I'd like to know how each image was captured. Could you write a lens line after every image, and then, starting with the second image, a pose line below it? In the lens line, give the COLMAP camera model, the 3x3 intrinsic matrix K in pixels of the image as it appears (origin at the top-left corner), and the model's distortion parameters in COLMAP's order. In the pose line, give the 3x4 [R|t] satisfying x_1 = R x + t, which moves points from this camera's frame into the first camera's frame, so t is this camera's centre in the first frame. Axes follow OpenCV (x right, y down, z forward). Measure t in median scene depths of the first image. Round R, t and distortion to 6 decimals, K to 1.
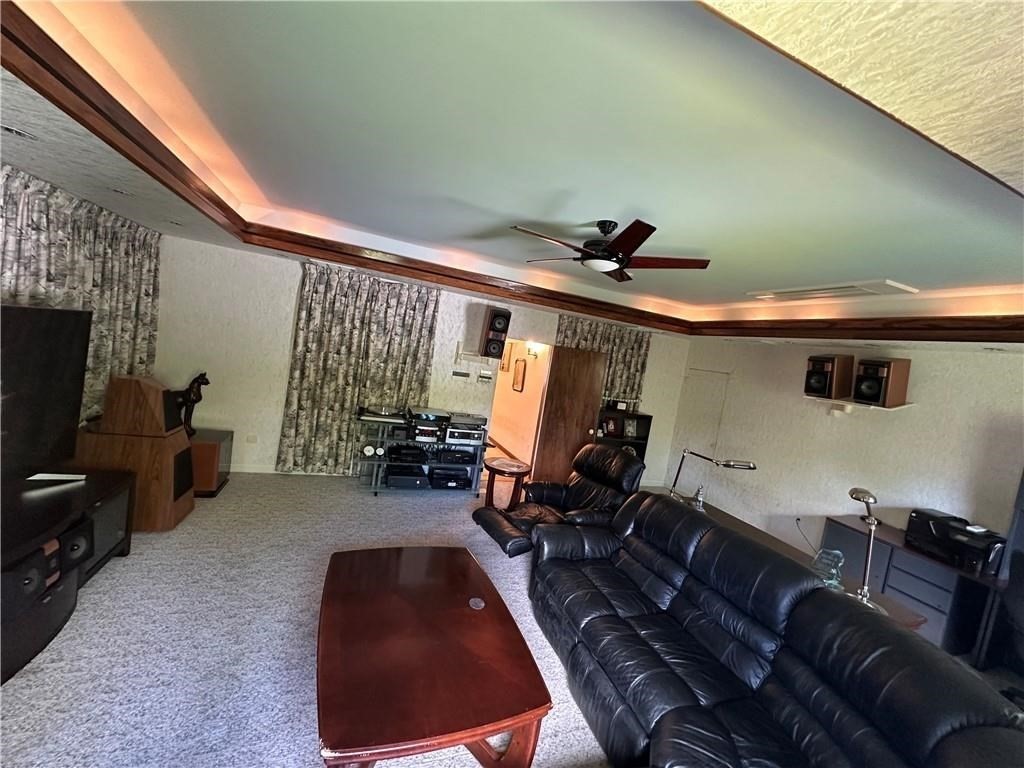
lens RADIAL K [[410.1, 0, 513.8], [0, 410.1, 383.8], [0, 0, 1]] dist [-0.000536, 0.000349]
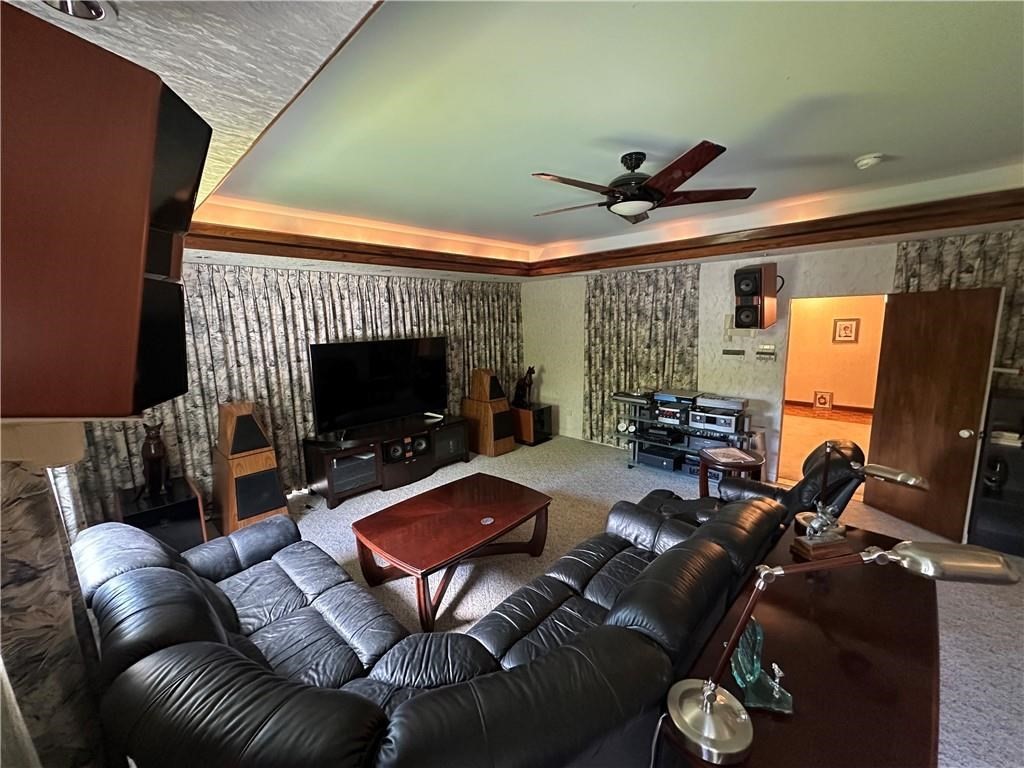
lens RADIAL K [[410.1, 0, 516.5], [0, 410.1, 383.3], [0, 0, 1]] dist [-0.000536, 0.000349]
pose [[0.420851, -0.026344, -0.906747, 0.519901], [0.017297, 0.999630, -0.021014, 0.058815], [0.906965, -0.006840, 0.421150, 0.247812]]
